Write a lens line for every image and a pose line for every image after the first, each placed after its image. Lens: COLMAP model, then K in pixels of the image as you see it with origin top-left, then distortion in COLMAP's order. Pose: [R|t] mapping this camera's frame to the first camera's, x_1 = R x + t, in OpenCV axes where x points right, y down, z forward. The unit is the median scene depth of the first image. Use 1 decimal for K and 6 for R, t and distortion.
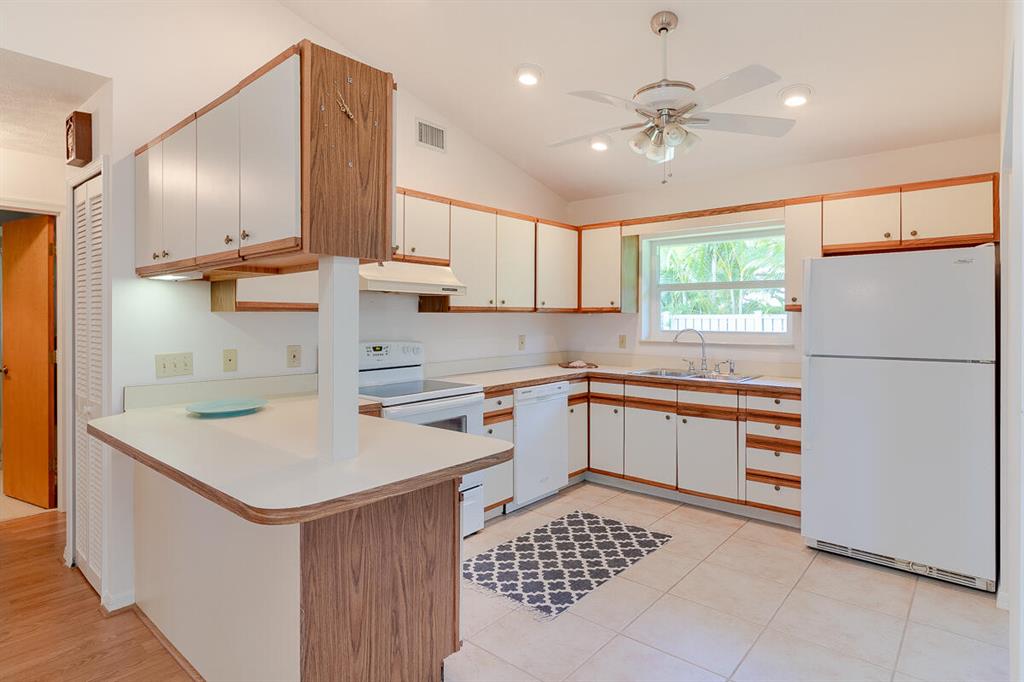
lens RADIAL K [[556.2, 0, 512.0], [0, 556.2, 320.1], [0, 0, 1]] dist [-0.002000, -0.000483]
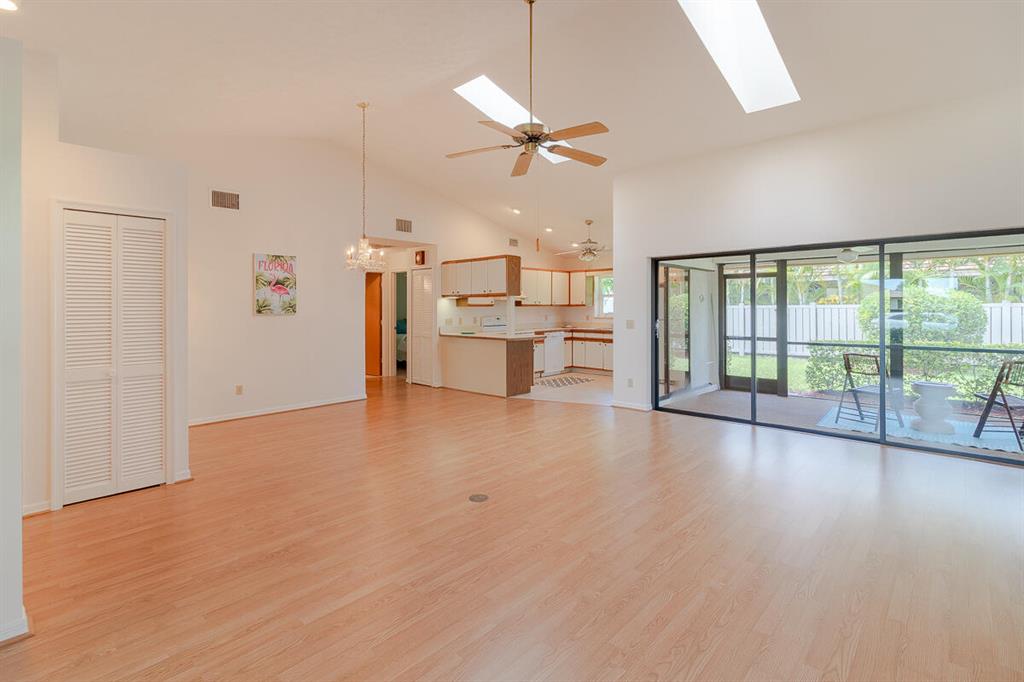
lens RADIAL K [[469.7, 0, 487.4], [0, 469.7, 310.5], [0, 0, 1]] dist [0.001015, 0.000125]
pose [[0.995491, -0.003698, -0.094779, -0.060182], [0.003578, 0.999993, -0.001435, 0.010430], [0.094783, 0.001089, 0.995497, -1.485827]]
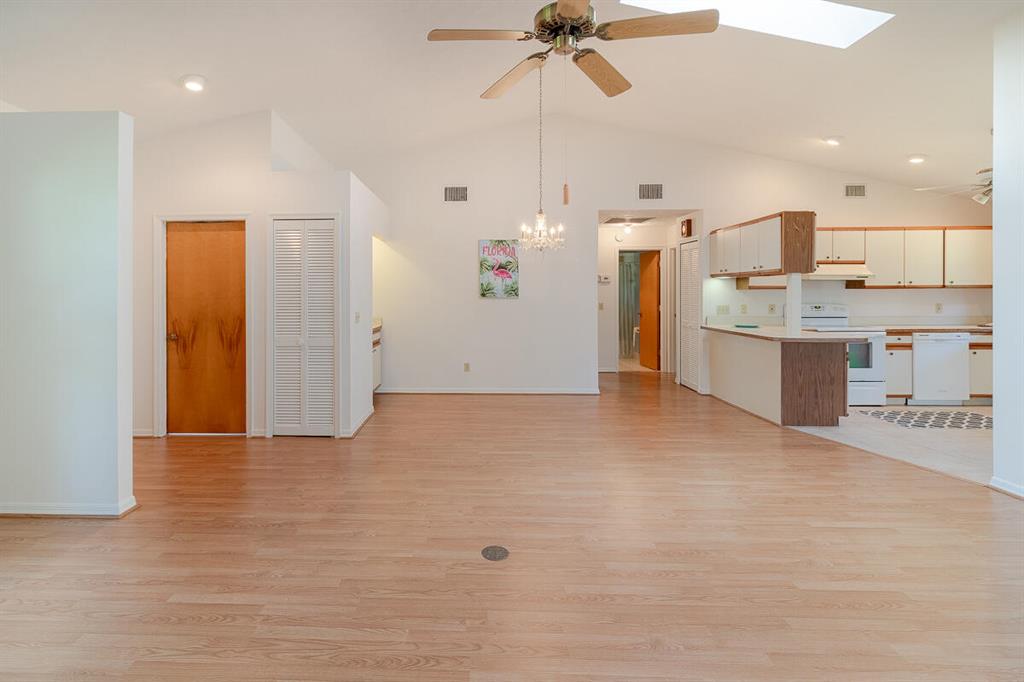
lens RADIAL K [[471.4, 0, 465.5], [0, 471.4, 292.8], [0, 0, 1]] dist [-0.000391, -0.000031]
pose [[0.607751, -0.001176, -0.794127, 0.331938], [-0.002127, 0.999993, -0.003109, 0.006694], [0.794125, 0.003579, 0.607744, -1.029077]]
